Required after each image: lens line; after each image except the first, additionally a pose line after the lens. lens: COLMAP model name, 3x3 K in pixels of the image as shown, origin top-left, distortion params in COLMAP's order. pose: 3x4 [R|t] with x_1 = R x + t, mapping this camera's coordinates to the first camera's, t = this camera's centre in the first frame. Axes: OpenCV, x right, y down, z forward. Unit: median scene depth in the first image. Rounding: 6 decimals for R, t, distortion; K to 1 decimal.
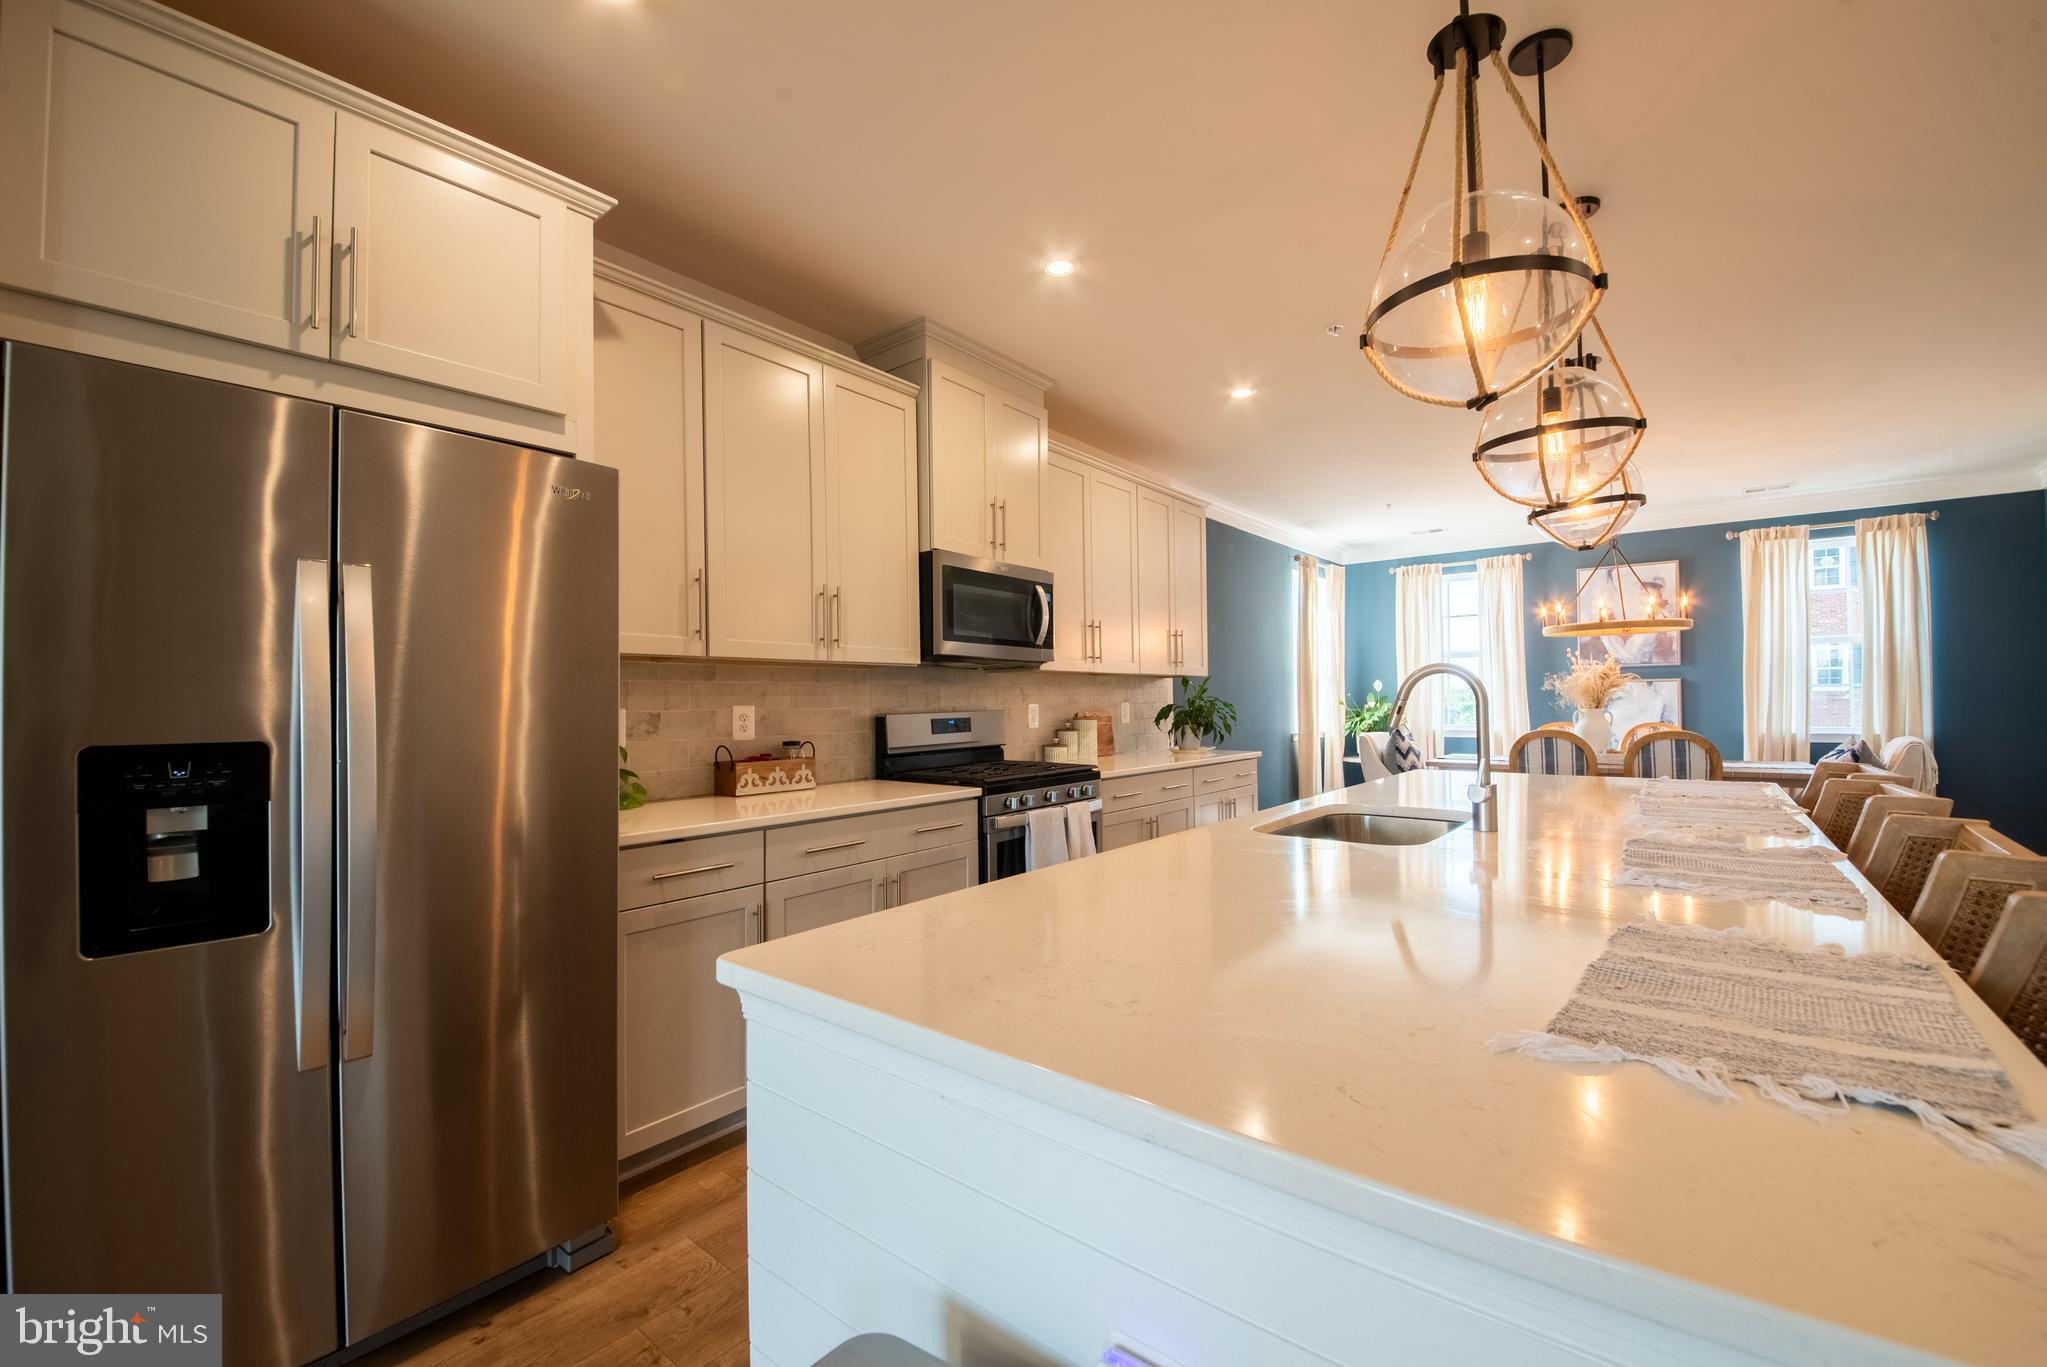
lens RADIAL K [[838.4, 0, 1034.6], [0, 838.4, 690.3], [0, 0, 1]] dist [-0.000578, -0.010859]
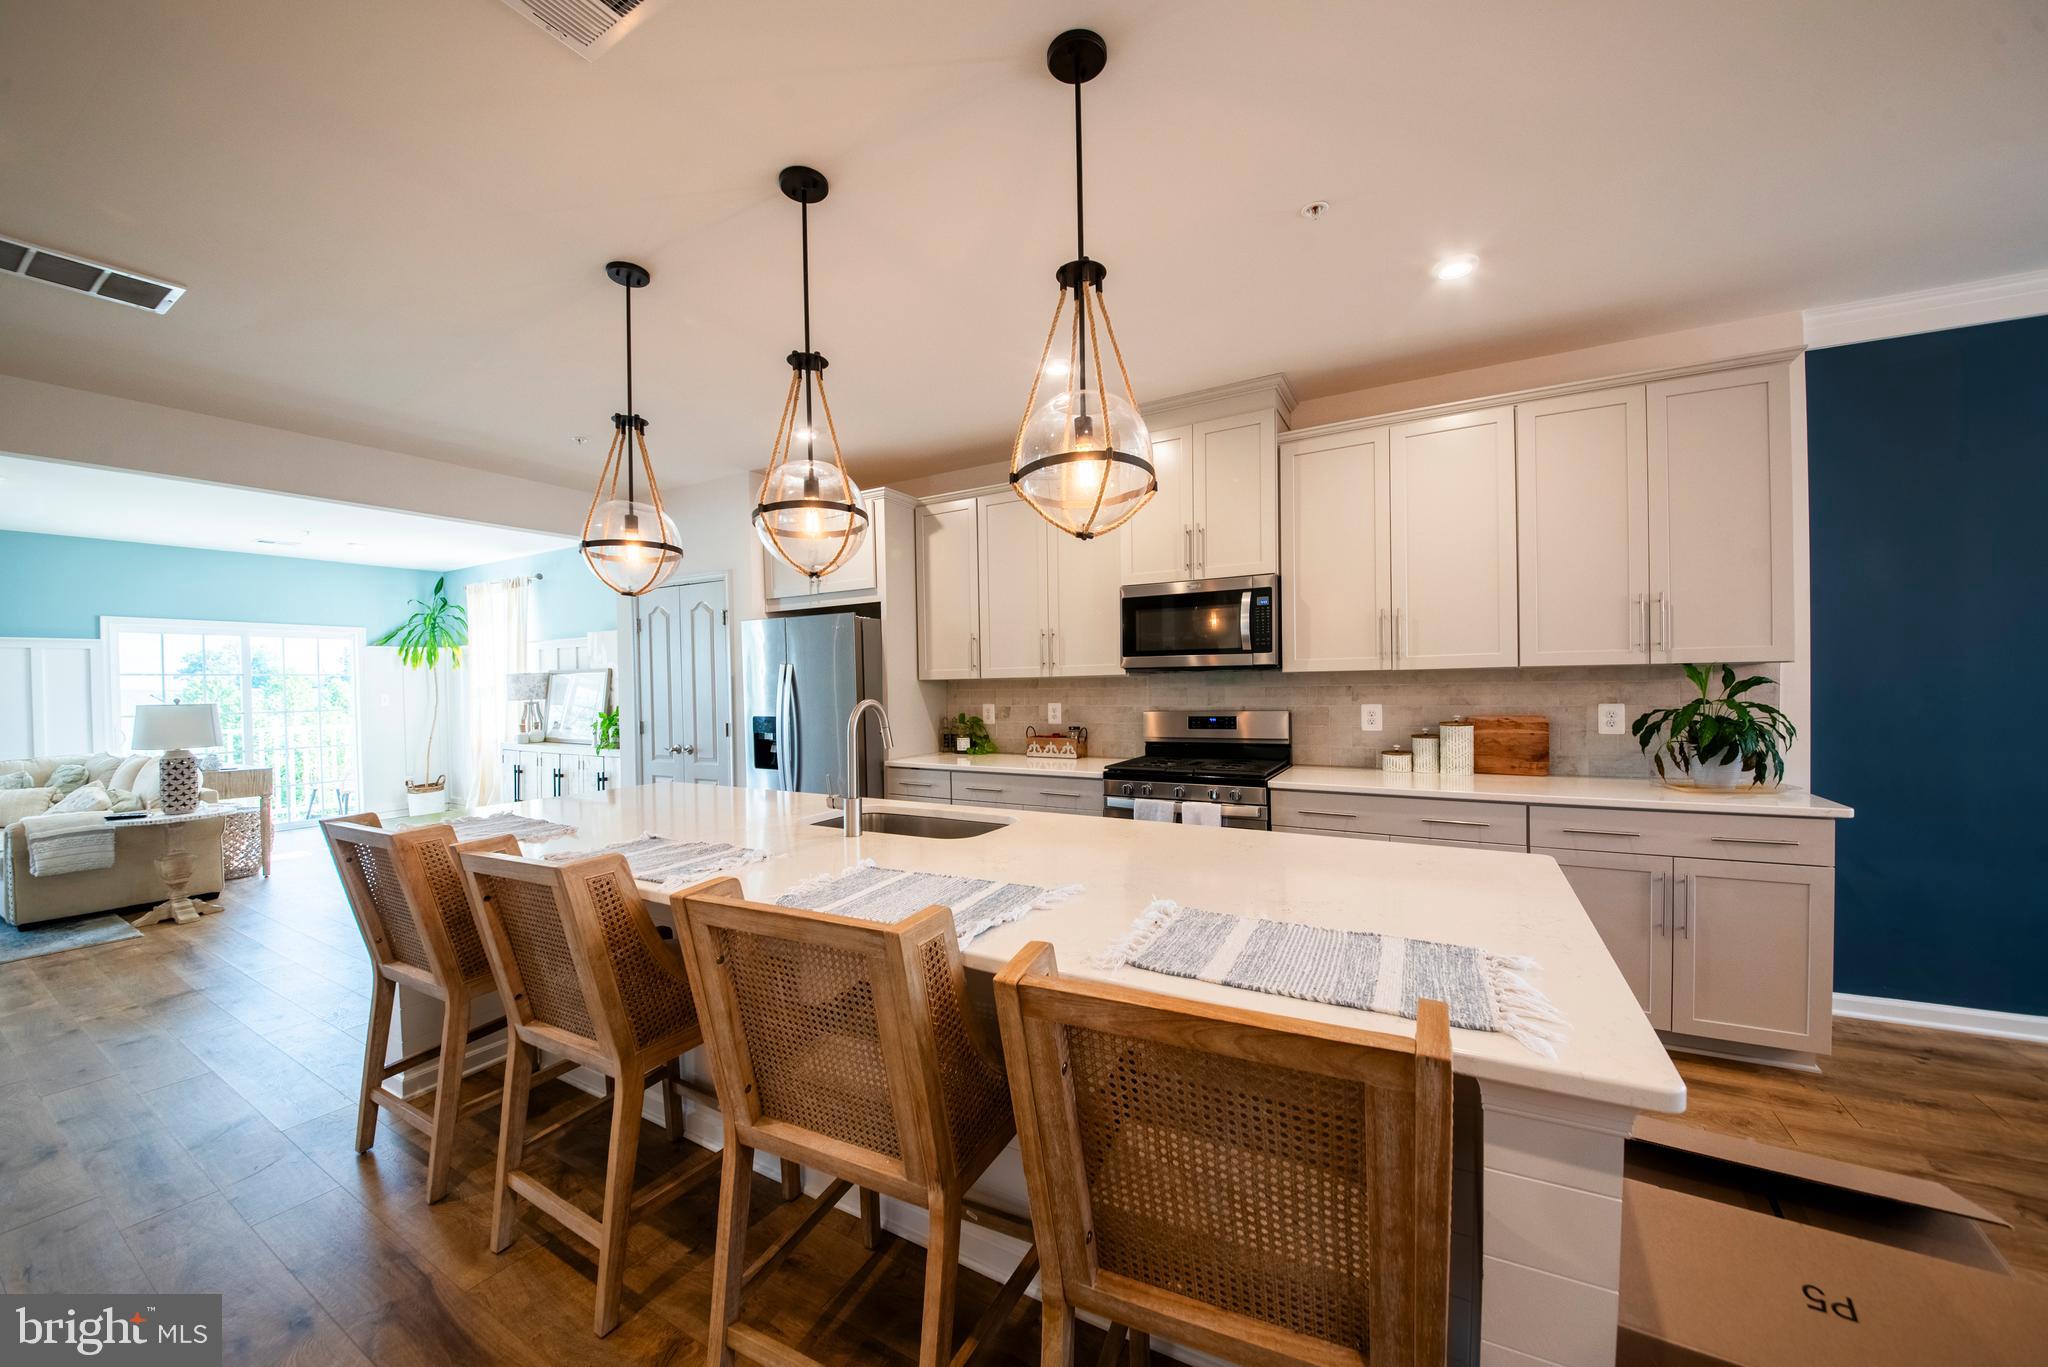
lens RADIAL K [[742.2, 0, 1002.3], [0, 742.2, 679.5], [0, 0, 1]] dist [-0.007042, -0.002096]
pose [[0.134078, 0.004403, -0.990961, 0.849353], [0.029254, 0.999537, 0.008400, -0.033761], [0.990539, -0.030116, 0.133887, 0.556870]]
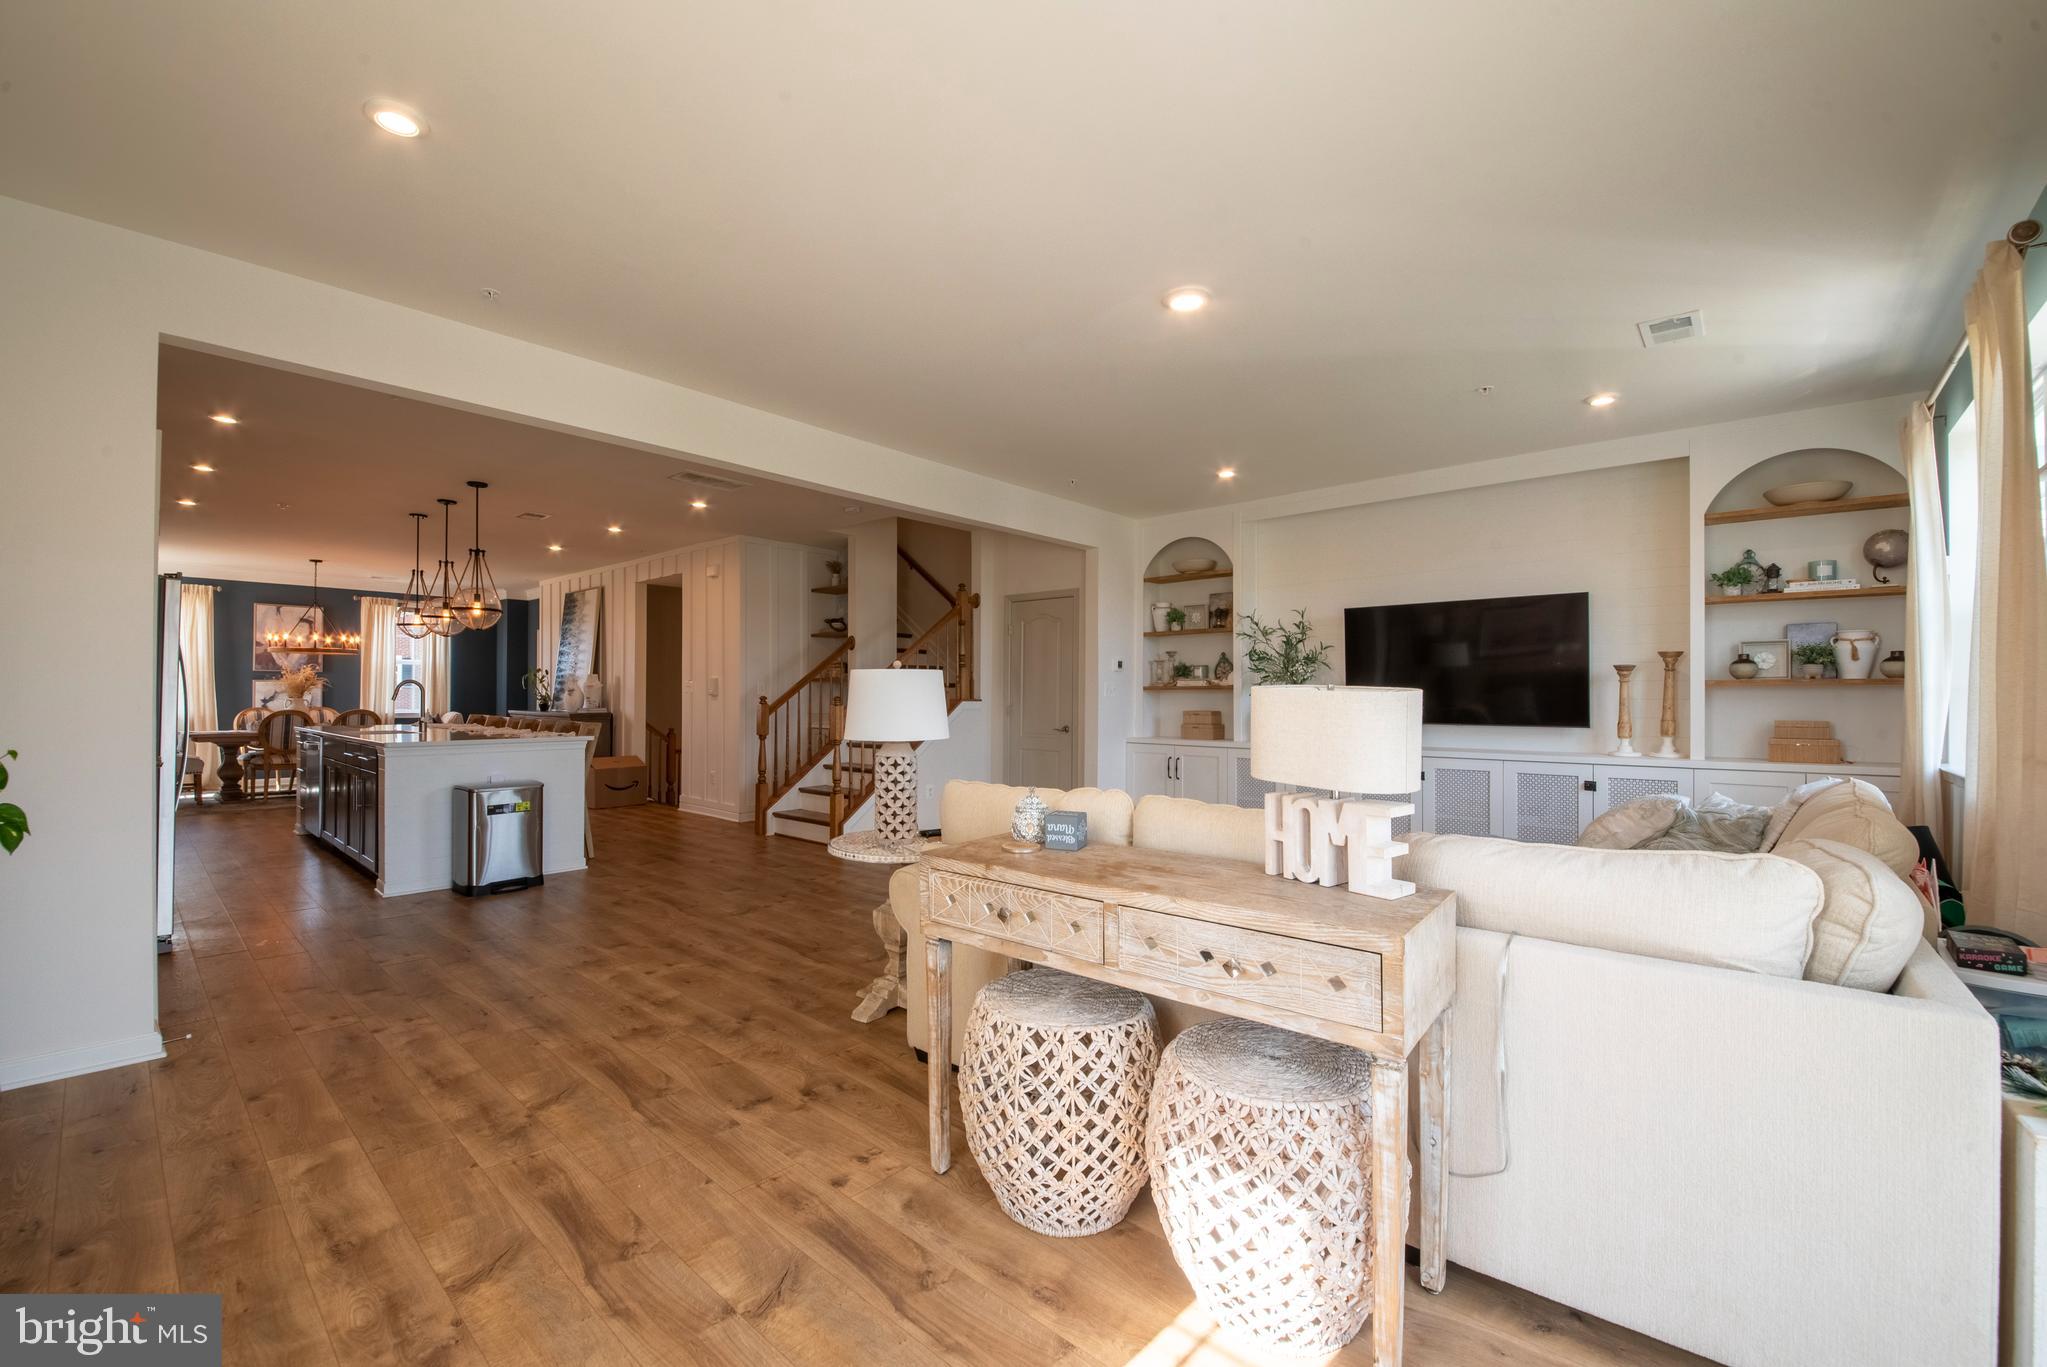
lens RADIAL K [[838.4, 0, 1015.5], [0, 838.4, 698.6], [0, 0, 1]] dist [-0.000578, -0.010859]
pose [[0.061126, 0.007098, 0.998105, -1.317588], [-0.018686, 0.999808, -0.005966, 0.008055], [-0.997955, -0.018285, 0.061247, -0.750256]]
